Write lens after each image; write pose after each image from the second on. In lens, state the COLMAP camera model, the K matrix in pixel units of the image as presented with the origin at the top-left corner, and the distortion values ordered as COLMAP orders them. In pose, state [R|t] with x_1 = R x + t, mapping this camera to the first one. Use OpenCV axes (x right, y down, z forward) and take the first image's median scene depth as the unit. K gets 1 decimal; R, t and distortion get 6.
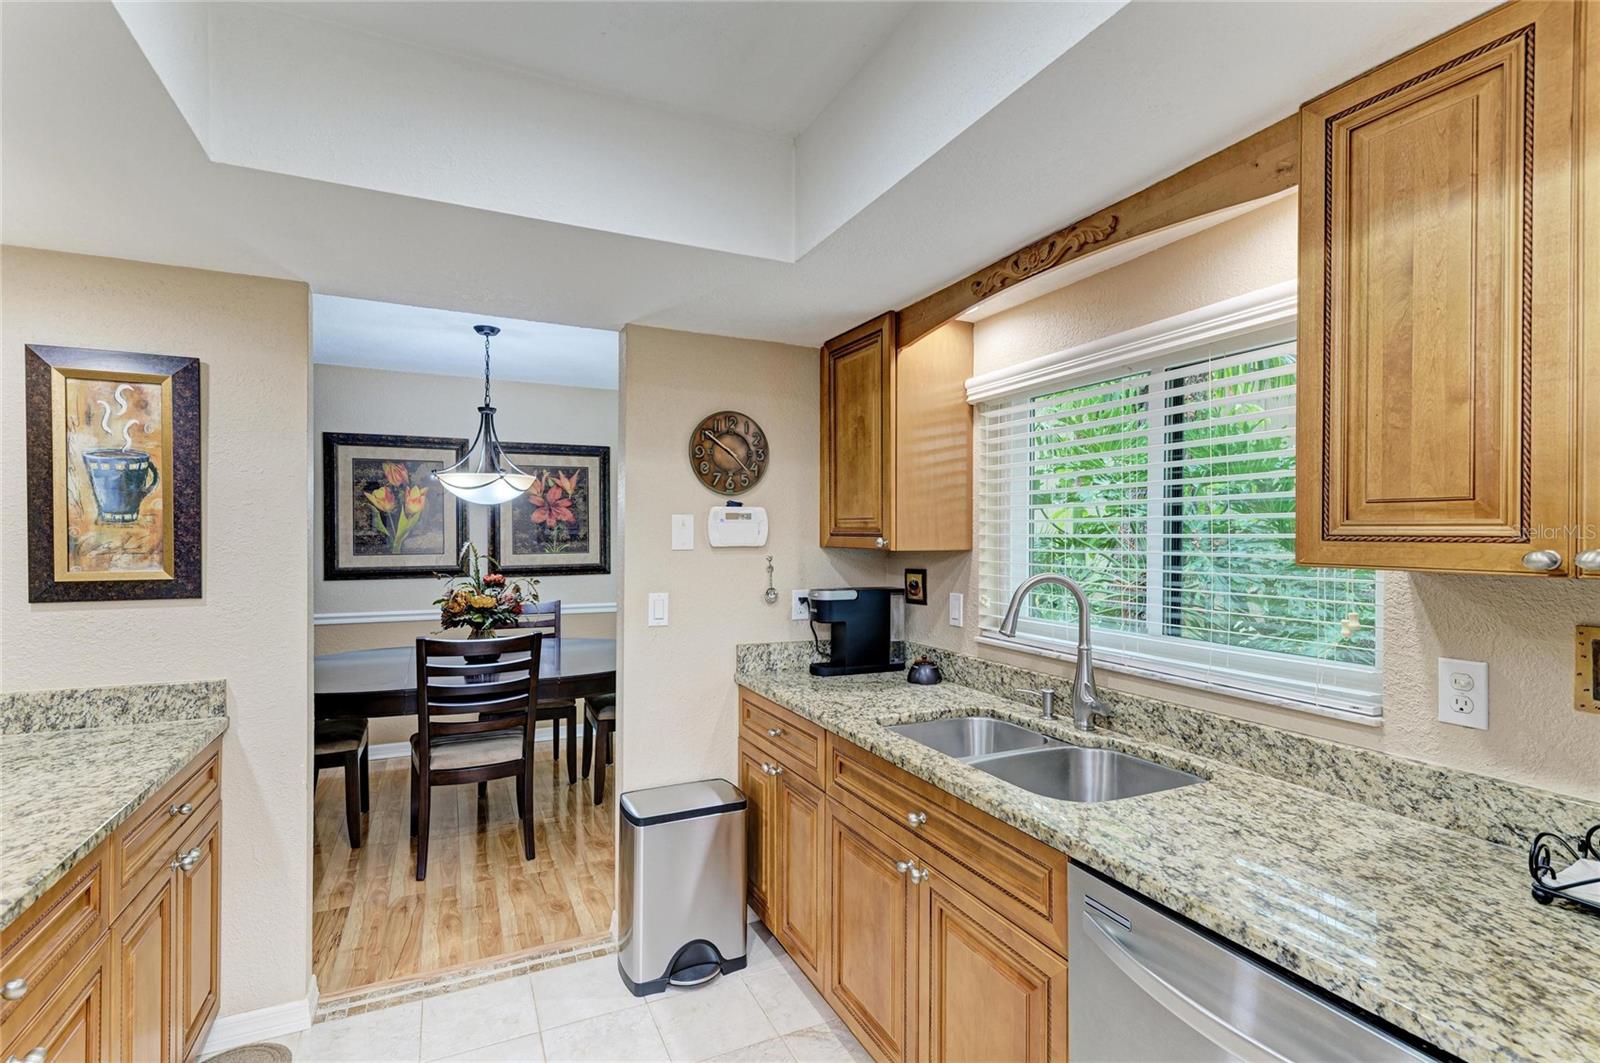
lens RADIAL K [[746.3, 0, 804.8], [0, 746.3, 535.9], [0, 0, 1]] dist [0.013479, -0.000364]
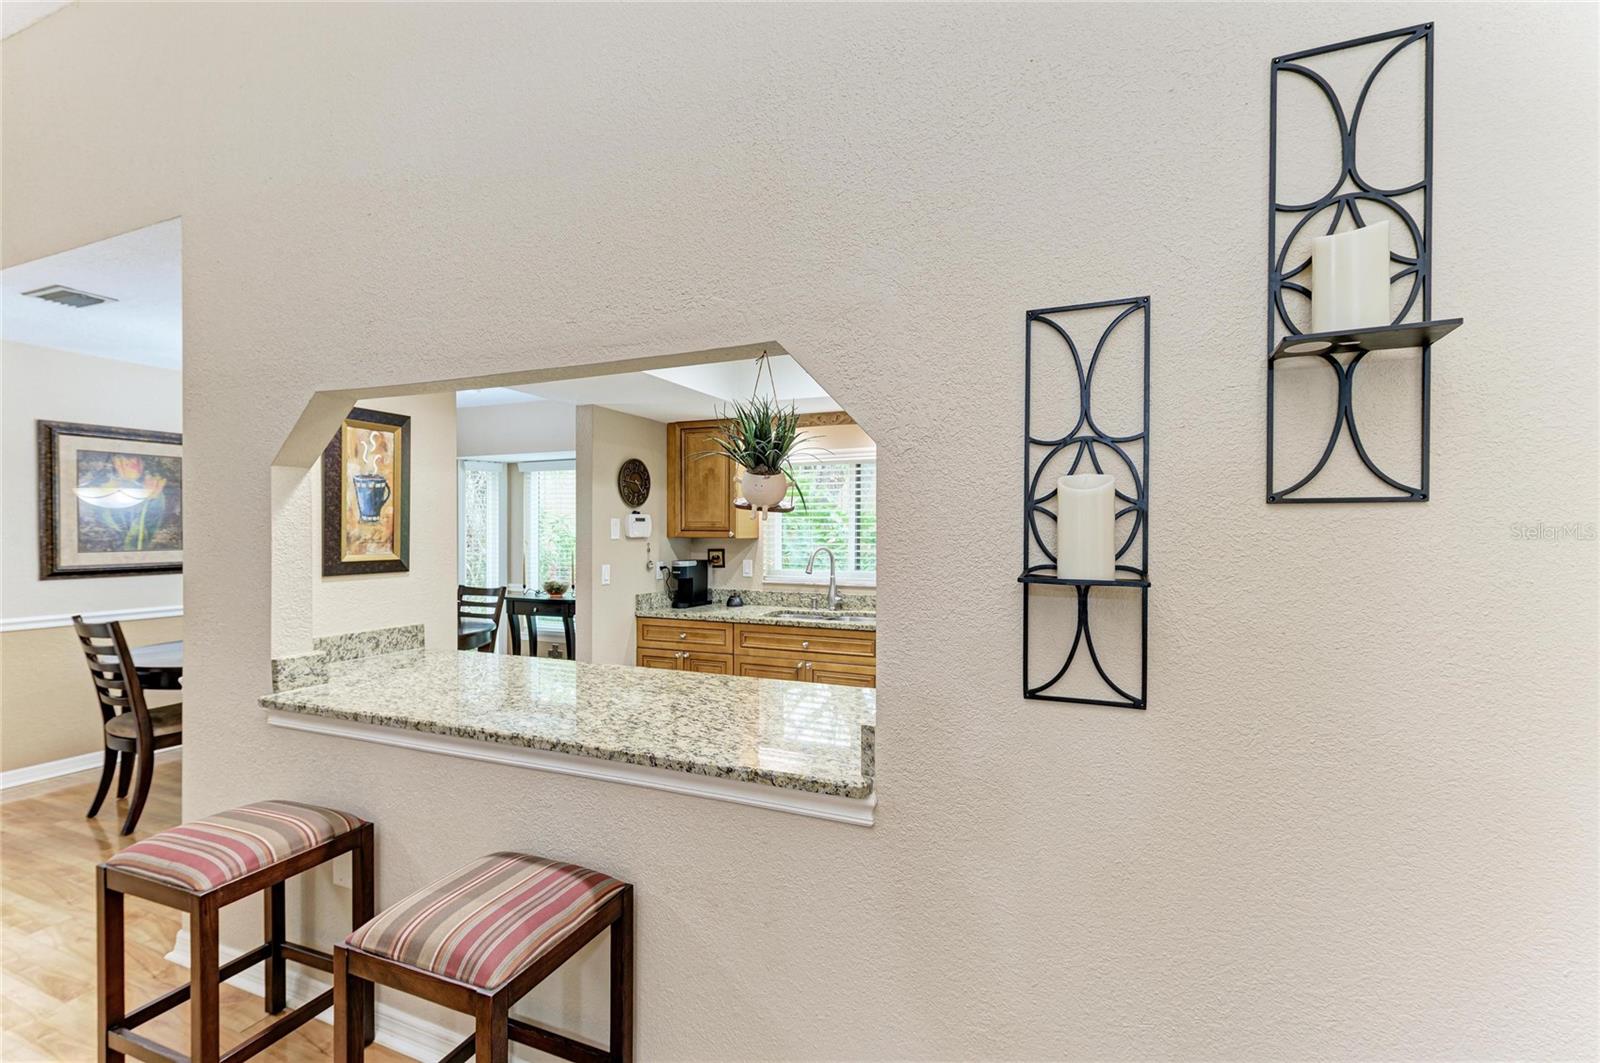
lens RADIAL K [[700.2, 0, 793.5], [0, 700.2, 535.1], [0, 0, 1]] dist [0.026107, -0.001657]
pose [[0.760331, -0.004634, 0.649520, -0.976113], [0.001569, 0.999985, 0.005298, 0.001337], [-0.649534, -0.003009, 0.760326, -0.518752]]
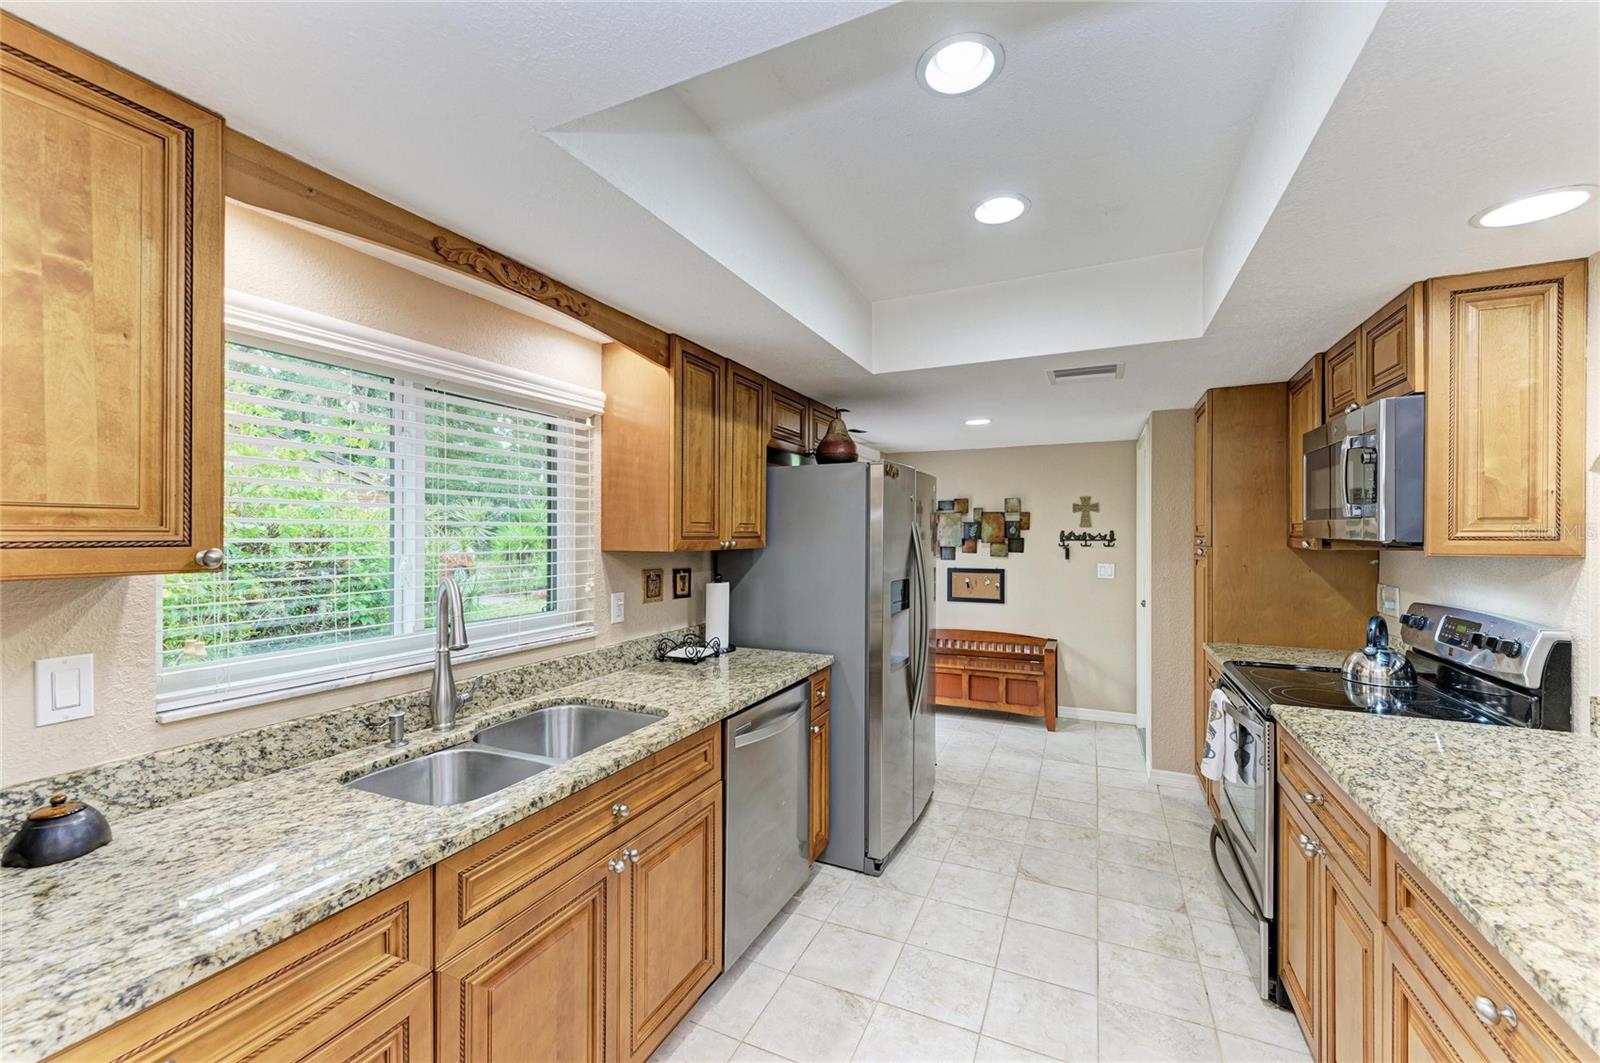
lens RADIAL K [[632.9, 0, 803.6], [0, 632.9, 533.9], [0, 0, 1]] dist [0.015890, -0.003803]
pose [[-0.638714, -0.004766, 0.769430, -0.491912], [-0.000617, 0.999984, 0.005682, -0.010068], [-0.769444, 0.003154, -0.638706, 0.967661]]
